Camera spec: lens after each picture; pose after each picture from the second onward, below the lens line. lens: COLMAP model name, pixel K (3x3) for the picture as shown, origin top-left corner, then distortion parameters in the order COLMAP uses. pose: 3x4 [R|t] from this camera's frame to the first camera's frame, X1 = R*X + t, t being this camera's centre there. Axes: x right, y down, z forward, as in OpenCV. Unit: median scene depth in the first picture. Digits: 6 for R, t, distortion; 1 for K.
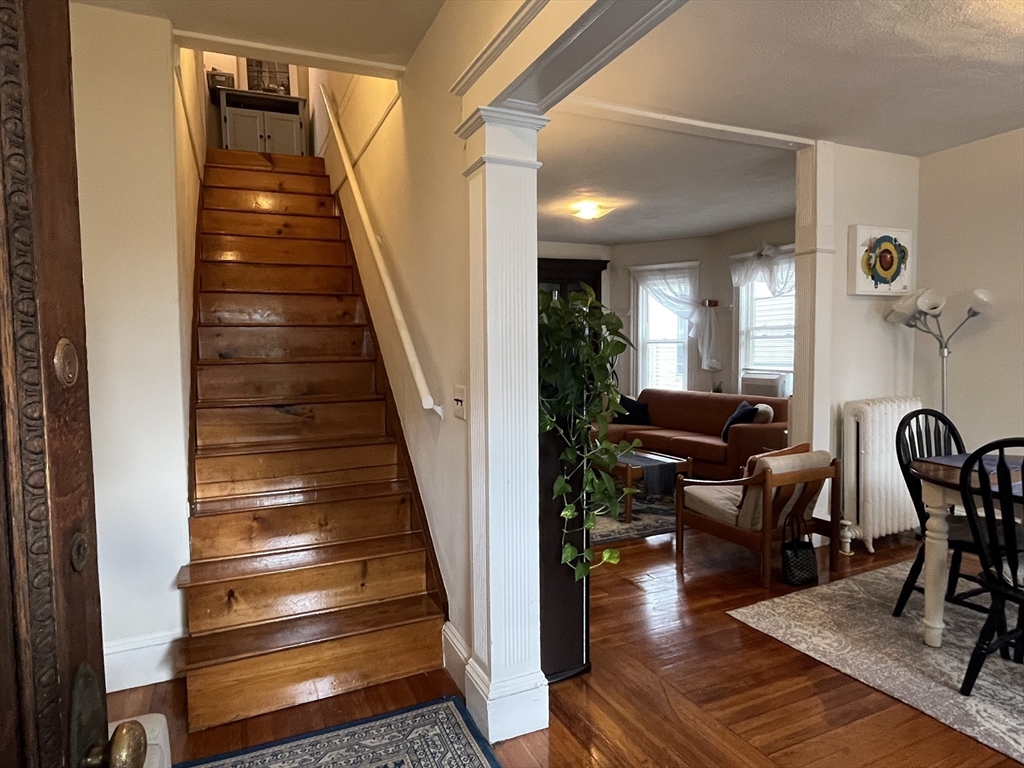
lens RADIAL K [[608.4, 0, 505.8], [0, 608.4, 382.6], [0, 0, 1]] dist [0.000080, 0.000676]
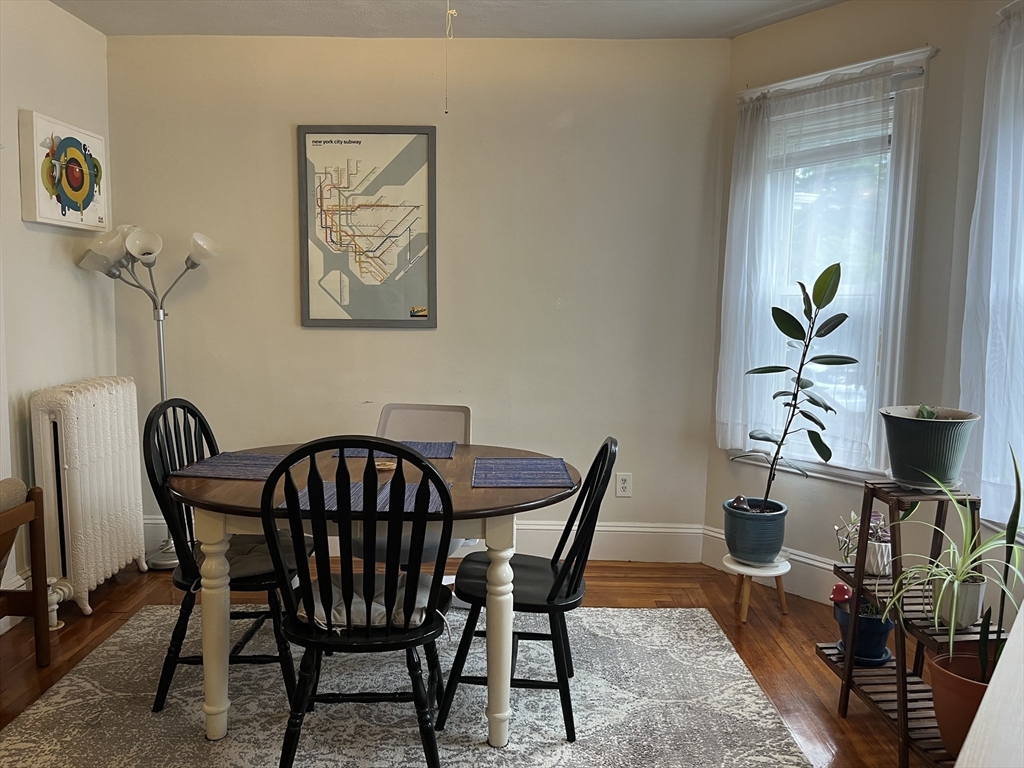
lens RADIAL K [[783.5, 0, 512.0], [0, 783.5, 384.0], [0, 0, 1]] dist [0.069353, -0.102012]
pose [[0.434437, -0.071280, 0.897877, 0.036015], [0.029015, 0.997454, 0.065146, -0.015122], [-0.900235, -0.002250, 0.435399, 0.188587]]
